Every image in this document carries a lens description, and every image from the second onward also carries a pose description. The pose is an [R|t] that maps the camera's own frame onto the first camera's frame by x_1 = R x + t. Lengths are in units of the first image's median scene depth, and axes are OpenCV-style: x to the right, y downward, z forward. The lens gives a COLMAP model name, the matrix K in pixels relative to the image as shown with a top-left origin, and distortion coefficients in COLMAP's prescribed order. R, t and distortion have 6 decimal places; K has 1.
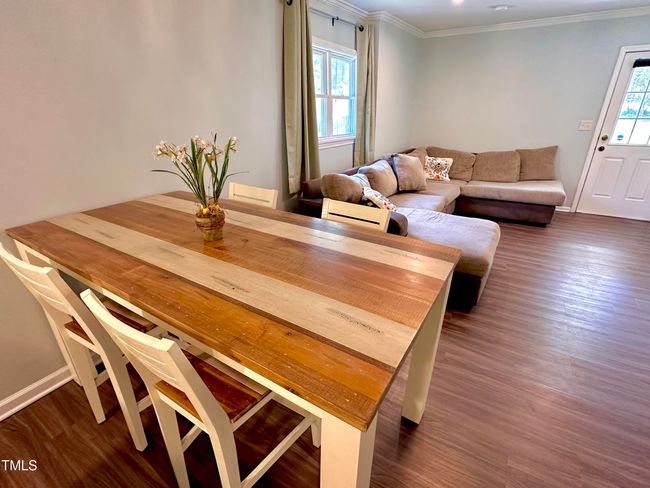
lens RADIAL K [[330.0, 0, 325.0], [0, 330.0, 244.0], [0, 0, 1]] dist [0.011687, 0.000887]
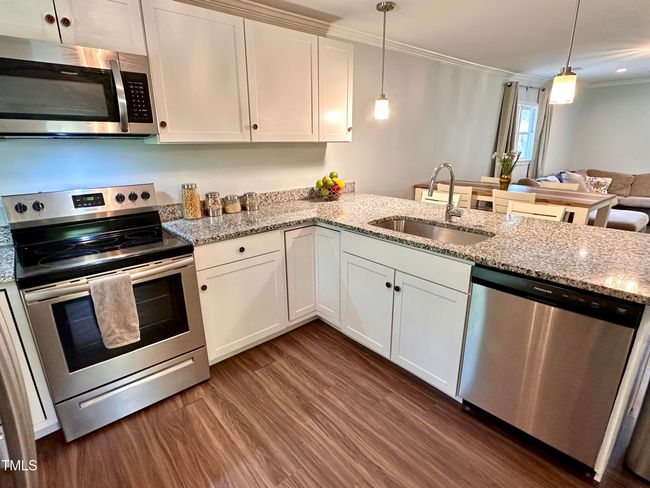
lens RADIAL K [[339.3, 0, 325.0], [0, 339.3, 244.0], [0, 0, 1]] dist [0.002187, 0.001419]
pose [[0.944992, 0.086533, -0.315438, -0.256769], [-0.117283, 0.989887, -0.079807, 0.262134], [0.305342, 0.112413, 0.945584, -0.630085]]
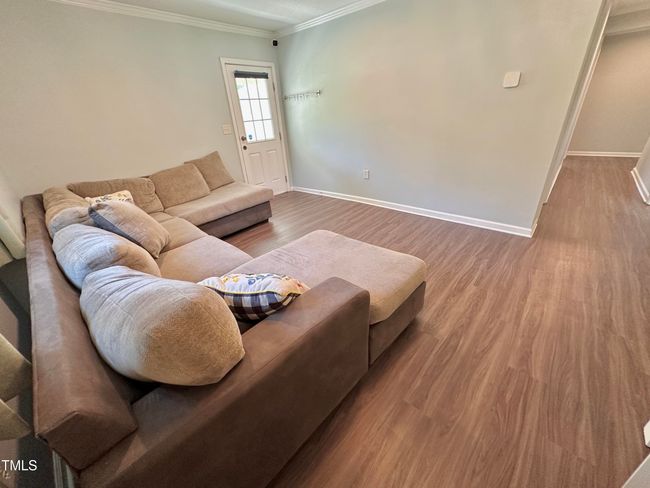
lens RADIAL K [[259.5, 0, 325.0], [0, 259.5, 244.0], [0, 0, 1]] dist [-0.001104, -0.000124]
pose [[0.196265, -0.451906, 0.870207, -0.084844], [0.434803, 0.835556, 0.335847, -0.196068], [-0.878878, 0.312454, 0.360481, 0.550919]]
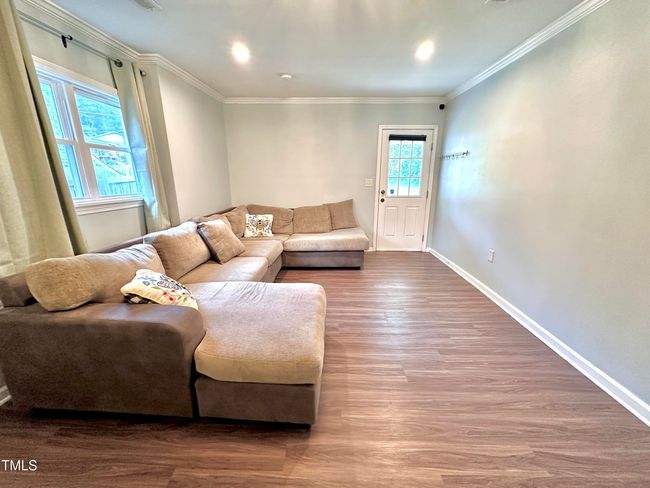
lens RADIAL K [[259.5, 0, 325.0], [0, 259.5, 244.0], [0, 0, 1]] dist [-0.001104, -0.000124]
pose [[0.872361, -0.121623, 0.473492, 0.159418], [0.185070, 0.978632, -0.089598, -0.078819], [-0.452477, 0.165791, 0.876229, 0.275075]]
